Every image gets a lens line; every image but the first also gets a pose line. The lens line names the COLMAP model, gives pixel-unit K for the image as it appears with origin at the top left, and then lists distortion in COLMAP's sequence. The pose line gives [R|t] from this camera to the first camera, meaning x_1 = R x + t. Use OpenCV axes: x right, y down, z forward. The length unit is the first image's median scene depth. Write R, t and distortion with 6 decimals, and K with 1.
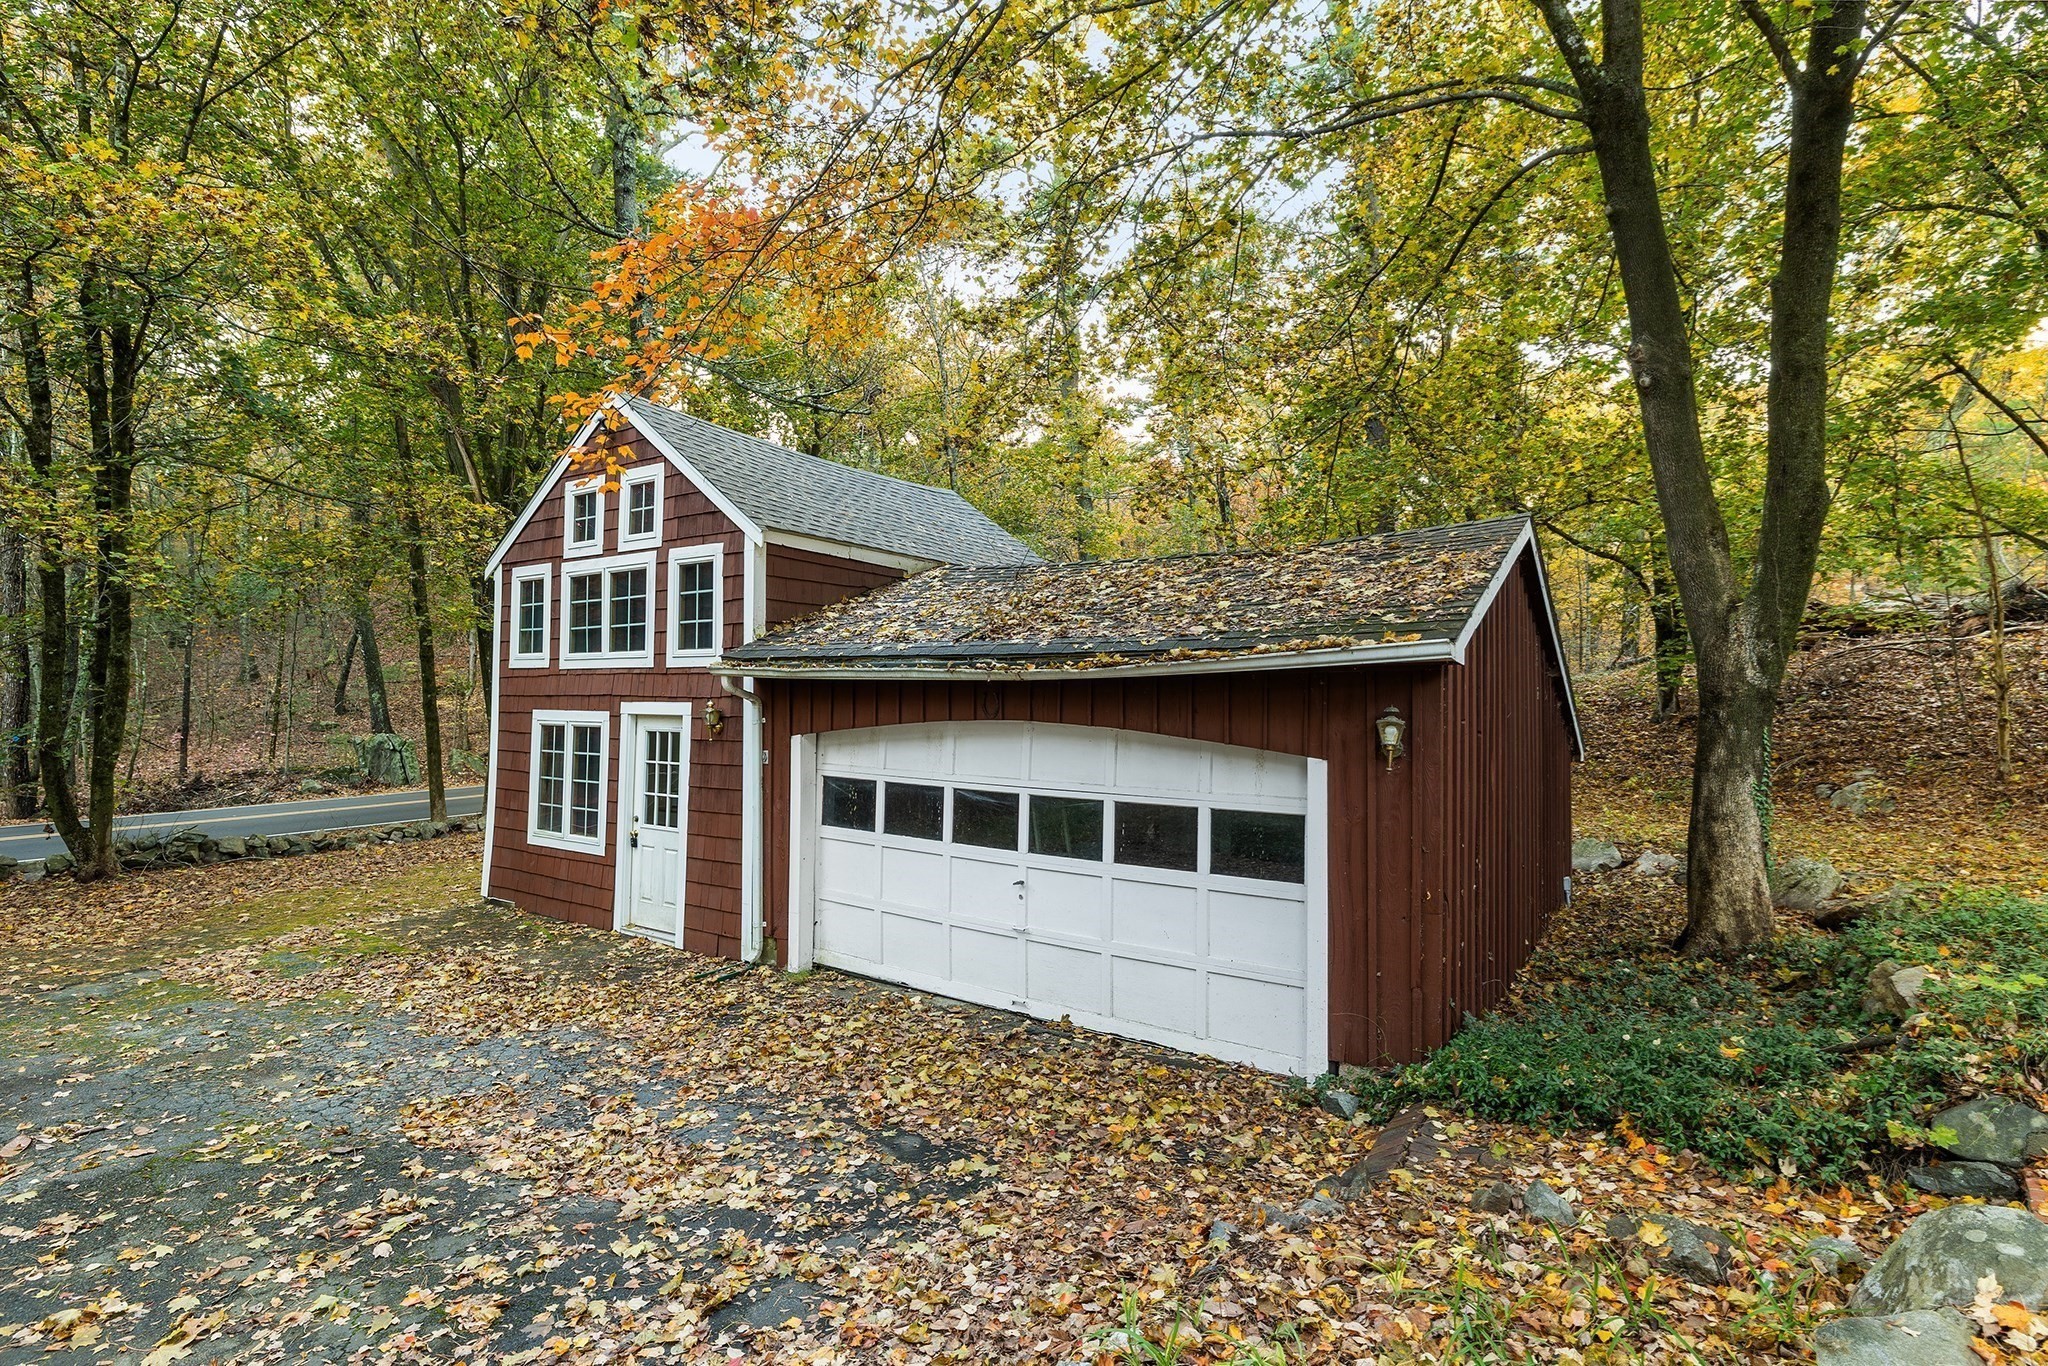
lens RADIAL K [[1002.6, 0, 1025.4], [0, 1002.6, 673.0], [0, 0, 1]] dist [-0.001855, 0.001043]
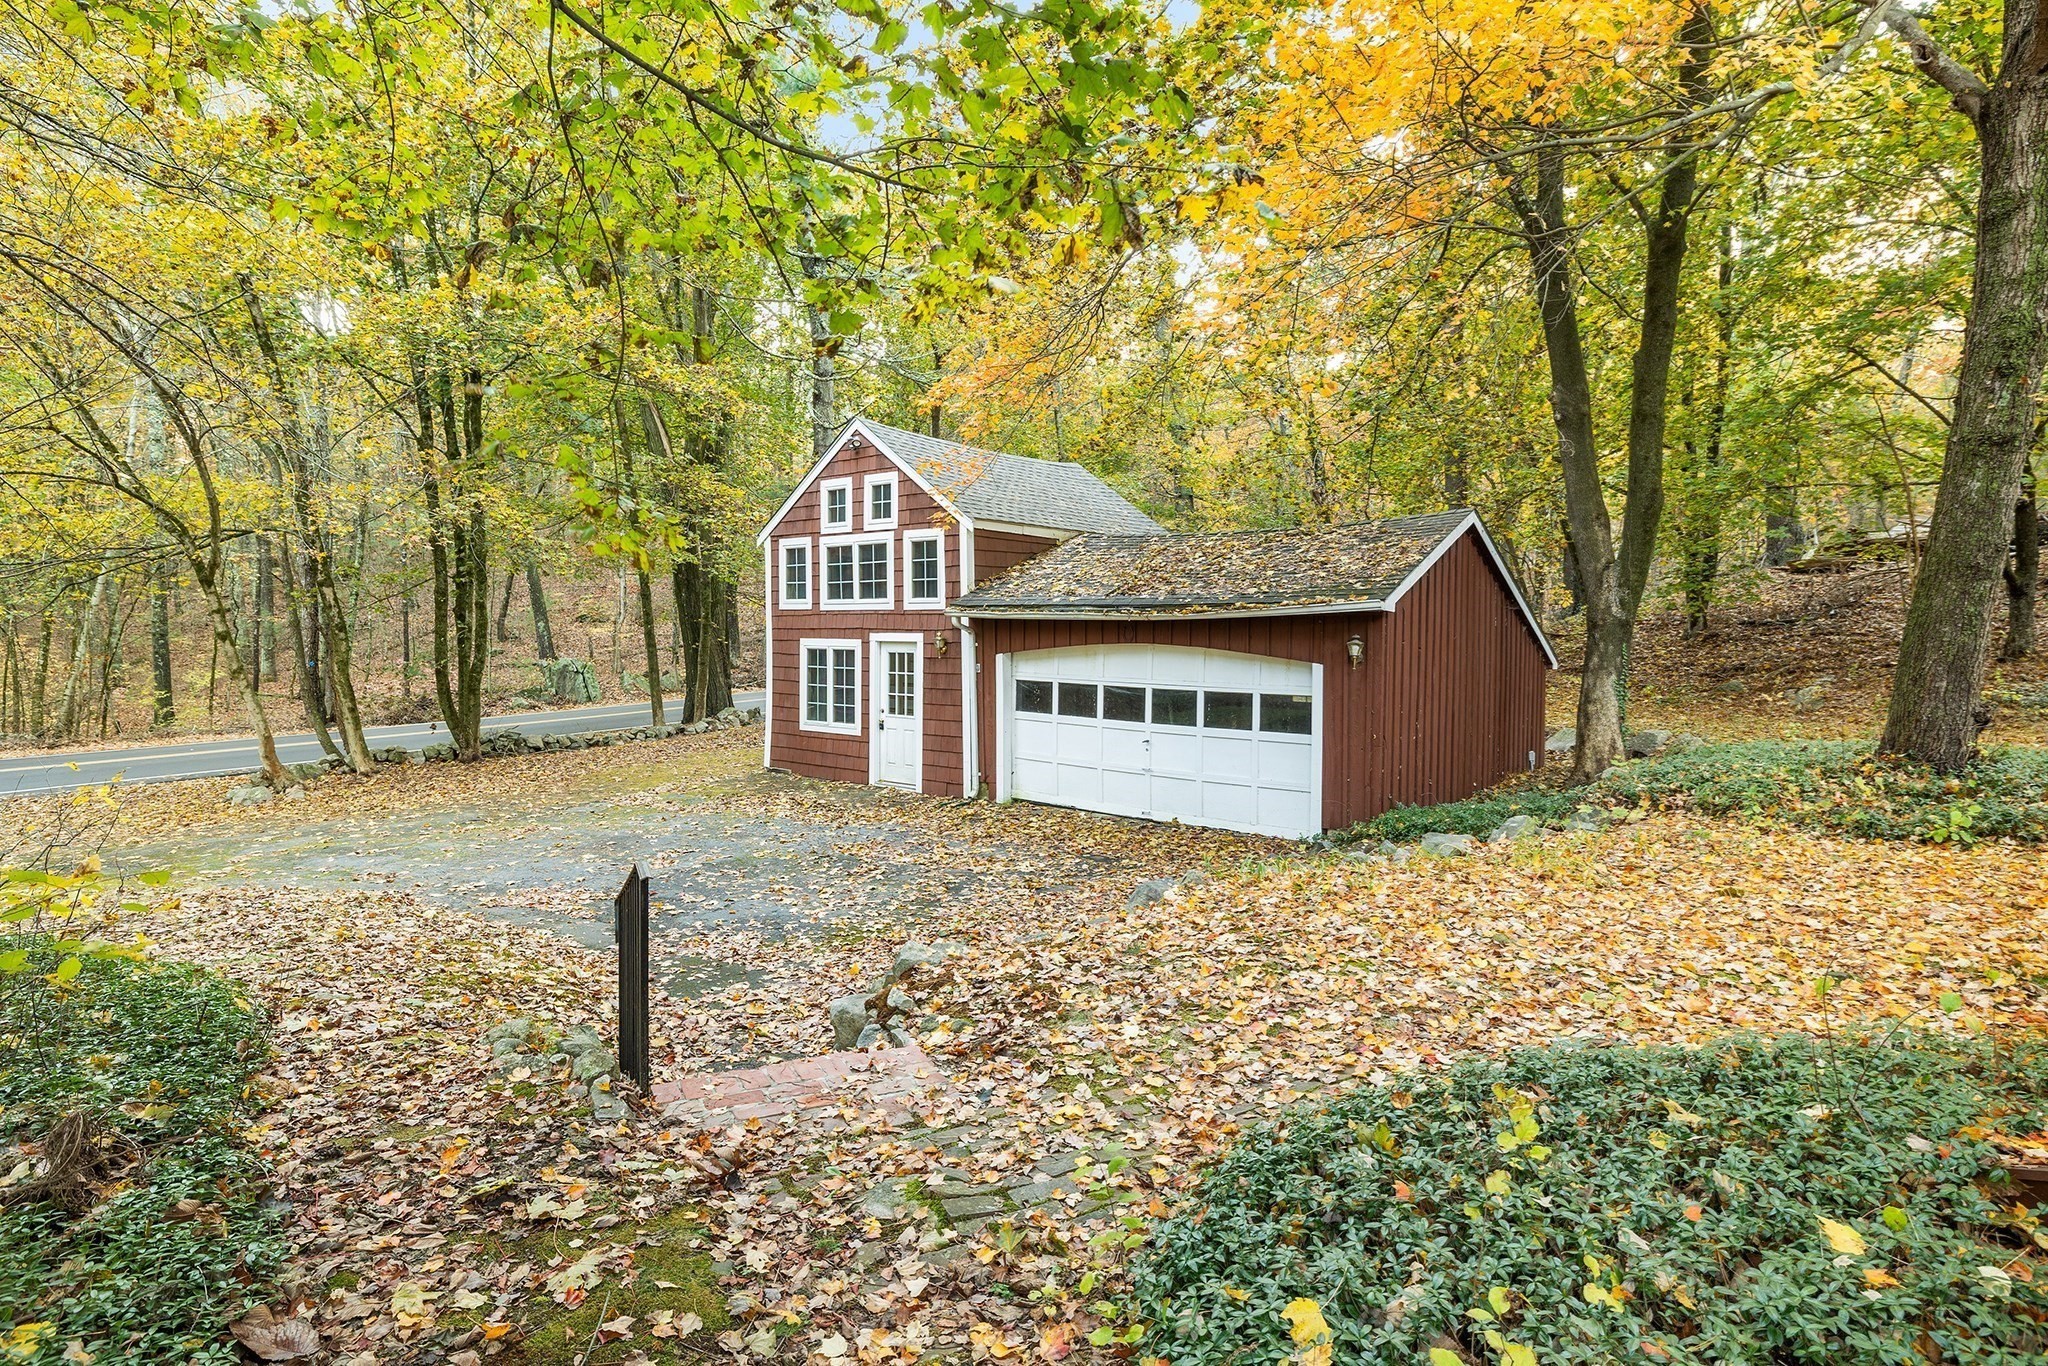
lens RADIAL K [[1069.2, 0, 1021.2], [0, 1069.2, 671.0], [0, 0, 1]] dist [-0.000942, -0.000105]
pose [[0.996190, -0.006124, -0.086997, -0.043072], [0.012640, 0.997138, 0.074543, -0.031197], [0.086291, -0.075358, 0.993416, -0.580631]]
